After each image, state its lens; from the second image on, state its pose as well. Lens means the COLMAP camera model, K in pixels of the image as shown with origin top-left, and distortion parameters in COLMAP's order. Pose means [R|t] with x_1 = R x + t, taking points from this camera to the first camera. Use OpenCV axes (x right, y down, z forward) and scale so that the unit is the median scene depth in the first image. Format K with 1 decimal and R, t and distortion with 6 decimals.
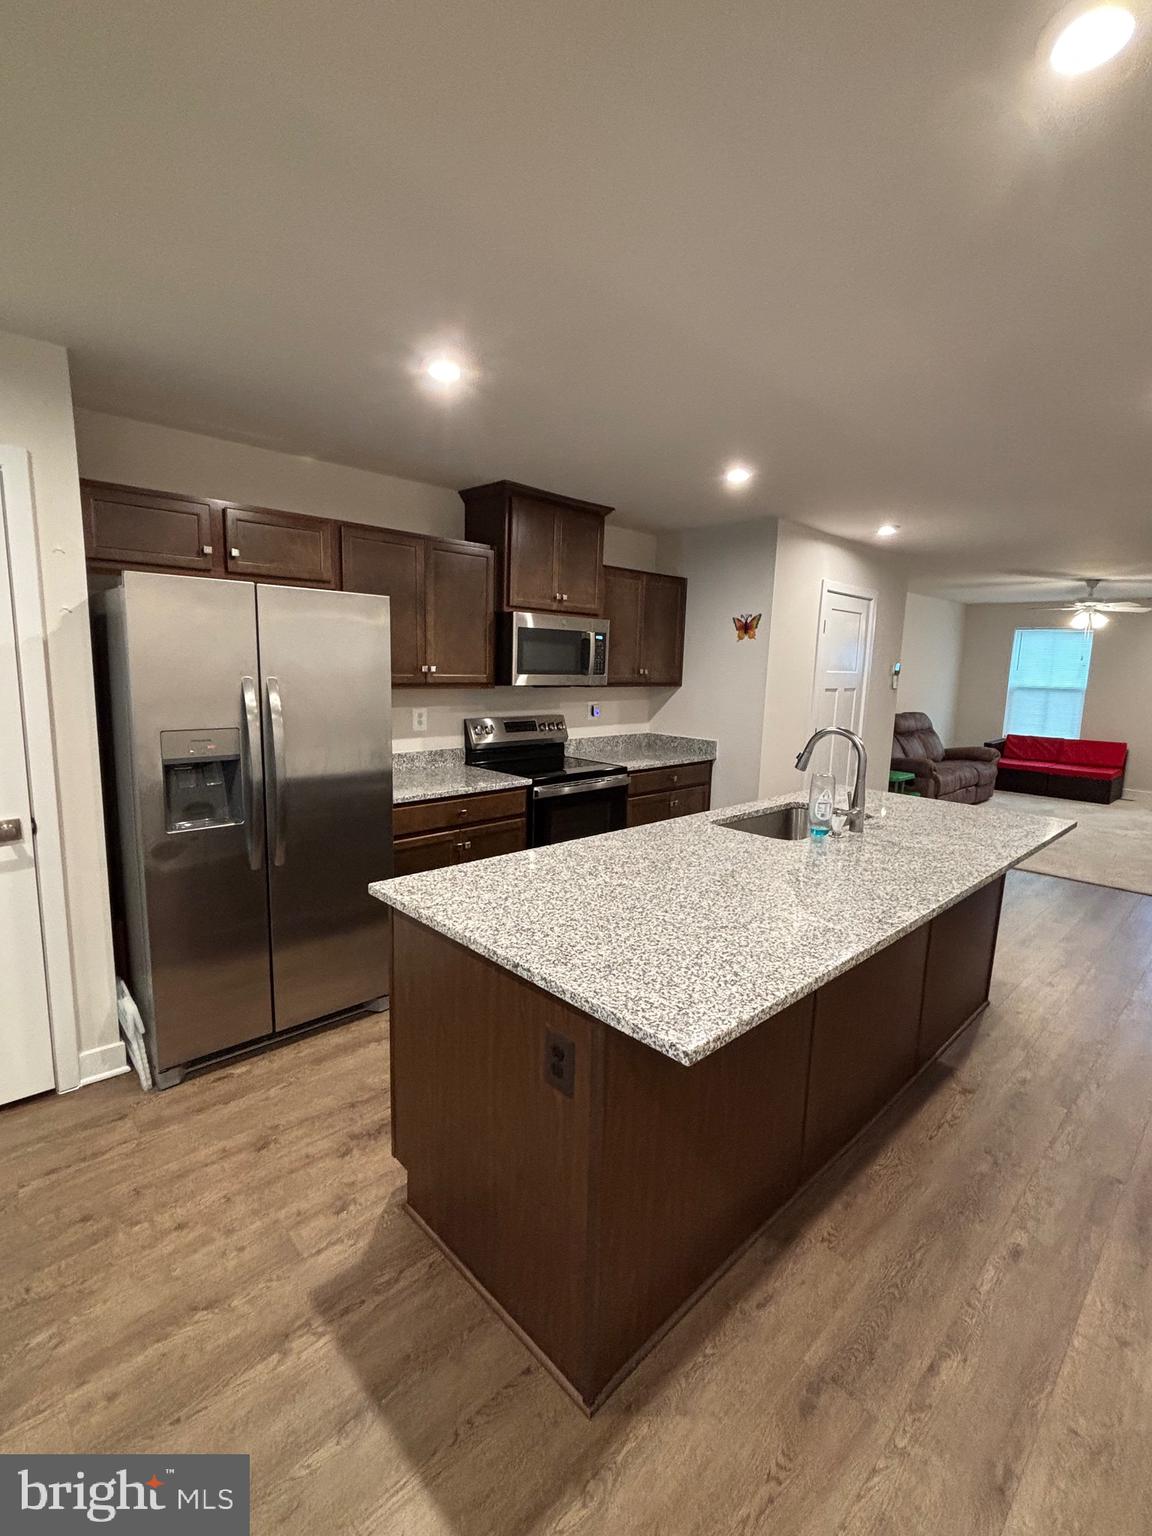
lens RADIAL K [[687.0, 0, 576.0], [0, 687.0, 768.0], [0, 0, 1]] dist [0.002106, -0.000328]
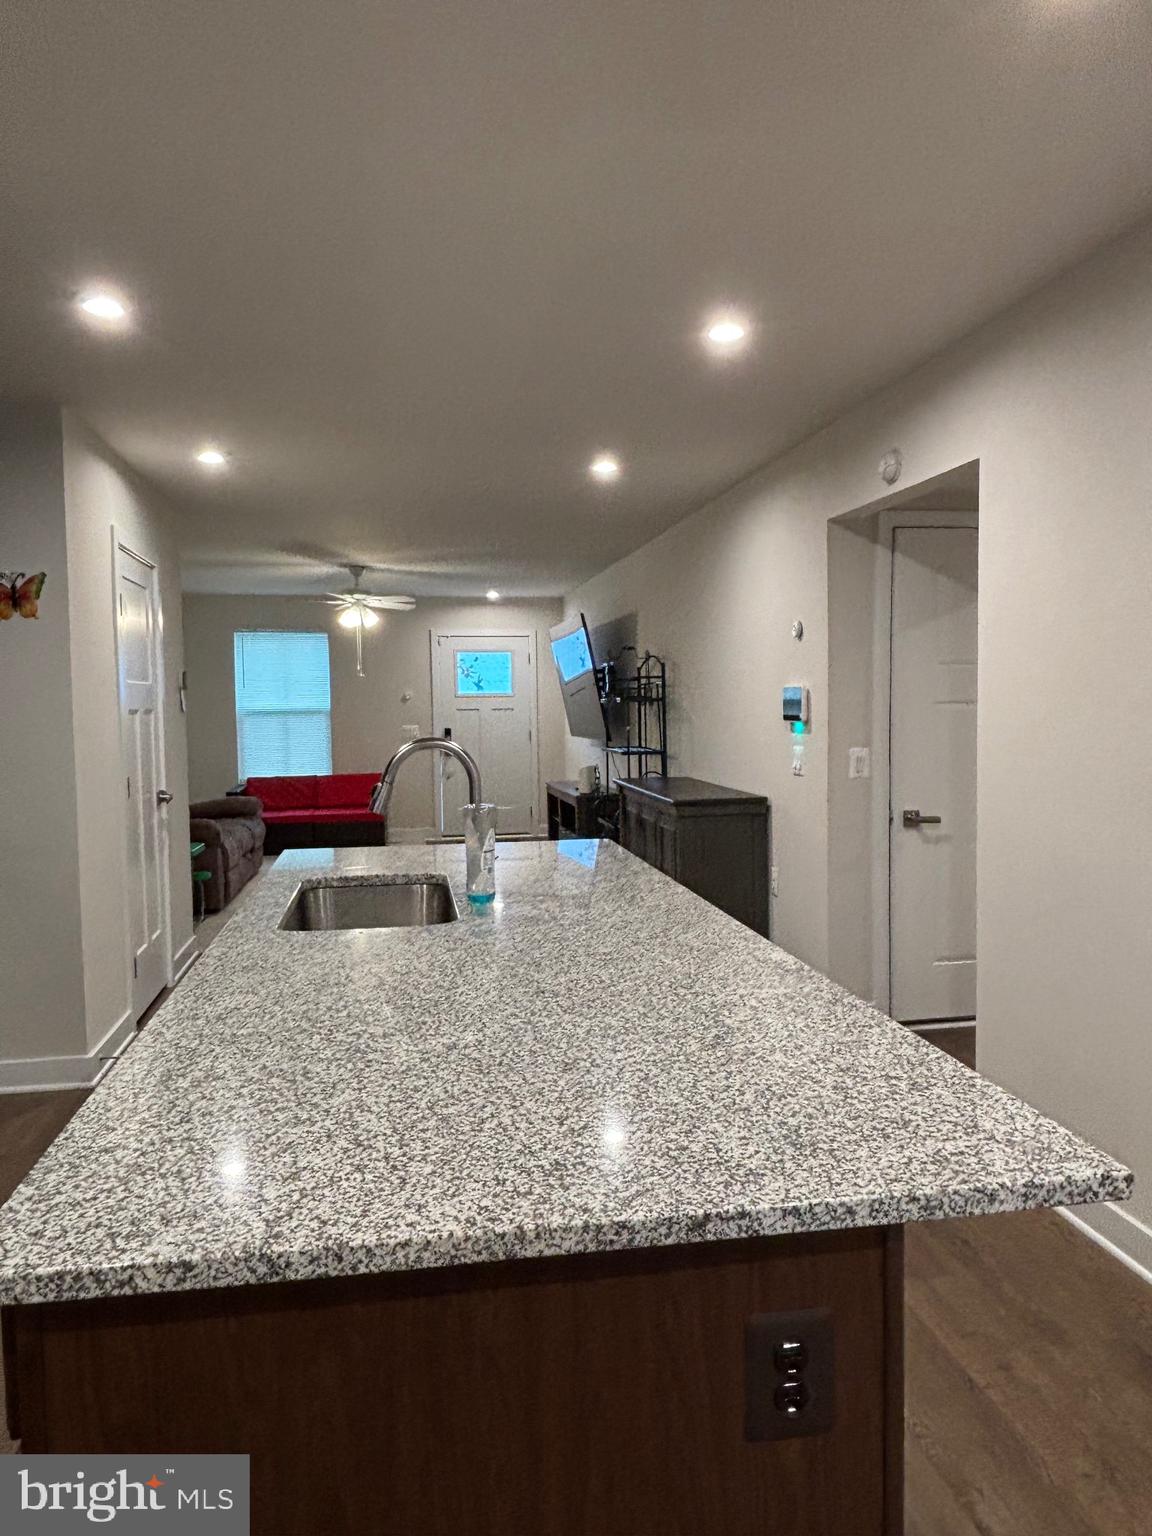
lens RADIAL K [[1078.0, 0, 576.0], [0, 1078.0, 768.0], [0, 0, 1]] dist [-0.000299, 0.000425]
pose [[0.561489, -0.082996, 0.823311, -0.329631], [0.153102, 0.988199, -0.004796, -0.005542], [-0.813197, 0.128744, 0.567570, 0.306972]]
